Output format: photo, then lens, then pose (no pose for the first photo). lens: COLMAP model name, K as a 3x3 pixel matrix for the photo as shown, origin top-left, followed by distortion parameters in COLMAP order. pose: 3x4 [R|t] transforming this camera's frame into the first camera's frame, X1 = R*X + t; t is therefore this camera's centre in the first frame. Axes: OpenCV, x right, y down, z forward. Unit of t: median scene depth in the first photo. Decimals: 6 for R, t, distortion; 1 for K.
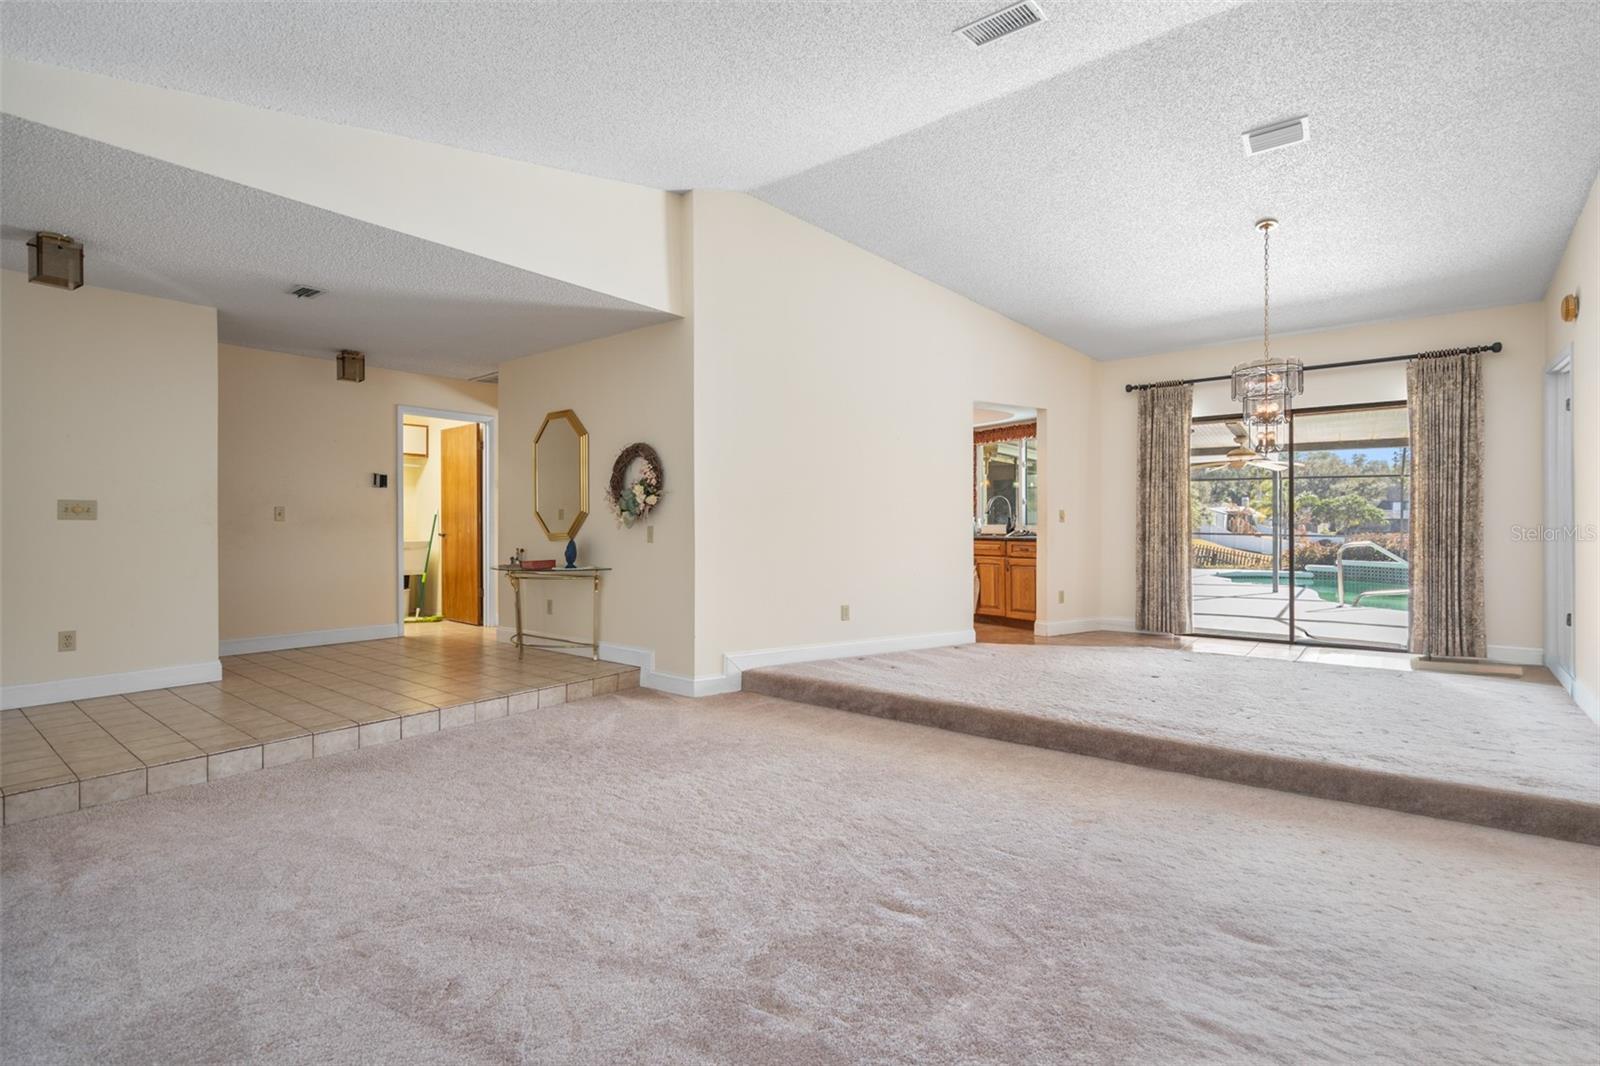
lens RADIAL K [[727.2, 0, 804.4], [0, 727.2, 534.2], [0, 0, 1]] dist [-0.000152, 0.001454]
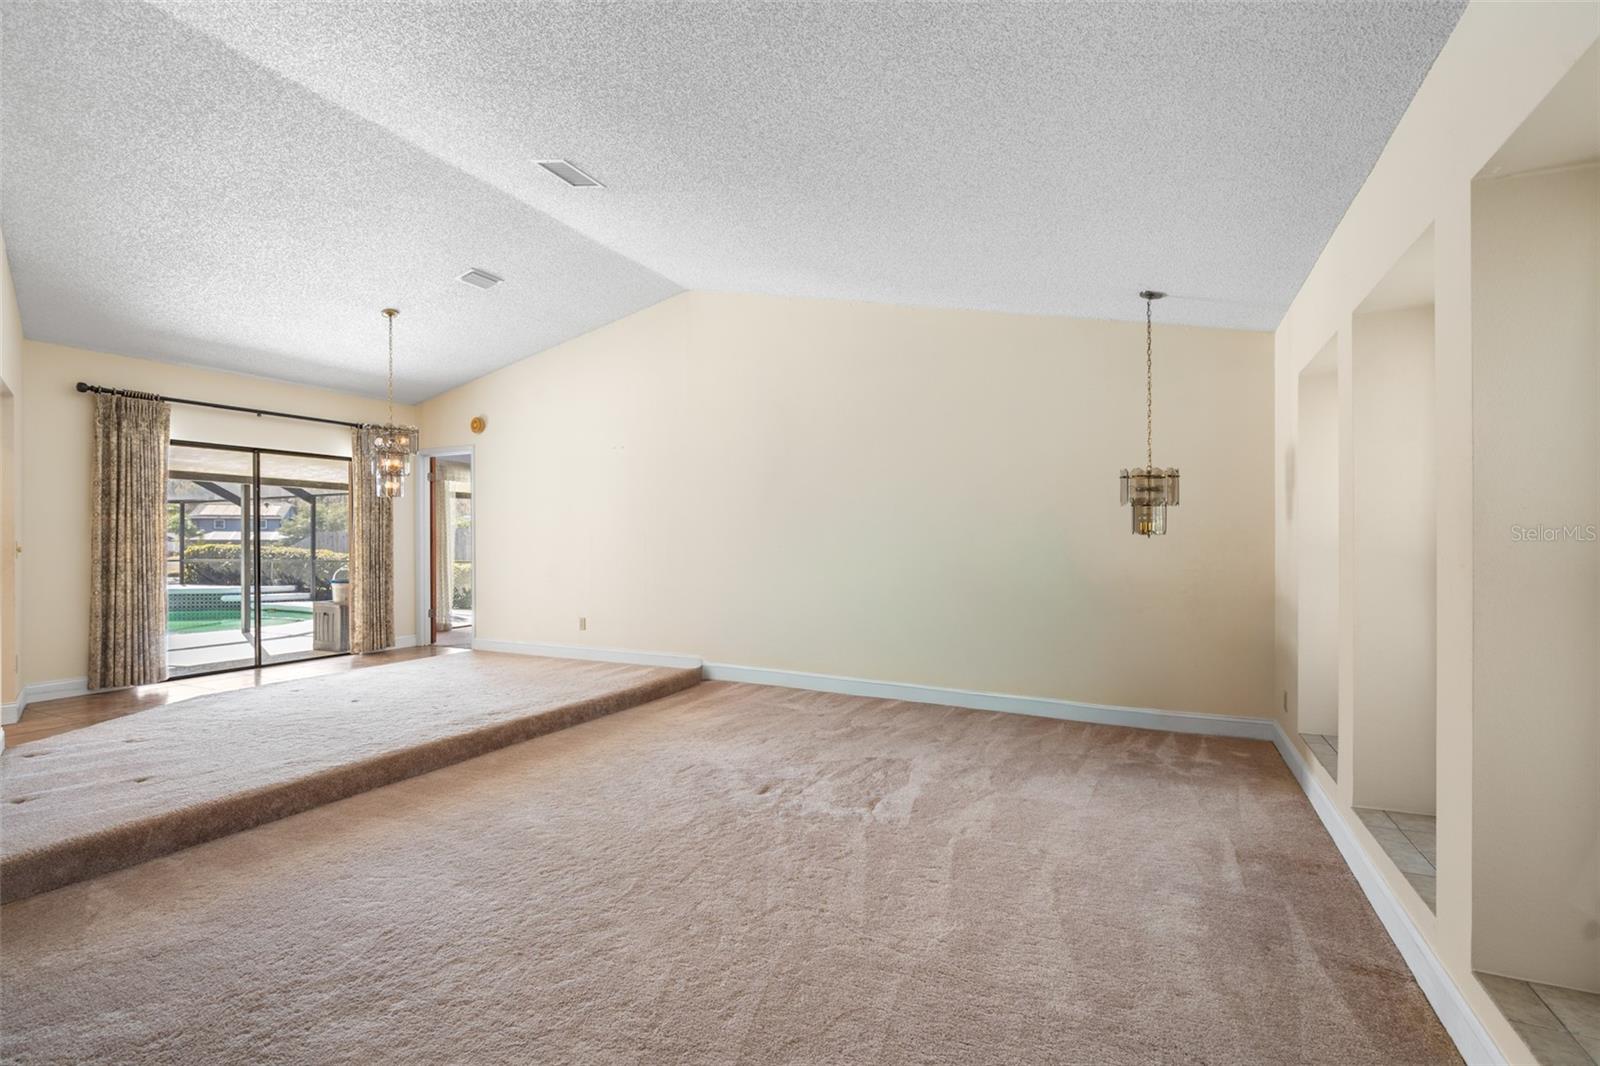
lens RADIAL K [[727.2, 0, 803.2], [0, 727.2, 534.6], [0, 0, 1]] dist [-0.000152, 0.001454]
pose [[-0.205070, 0.012348, 0.978670, -0.513349], [0.017936, 0.999800, -0.008856, -0.019669], [-0.978583, 0.015737, -0.205250, 0.417389]]
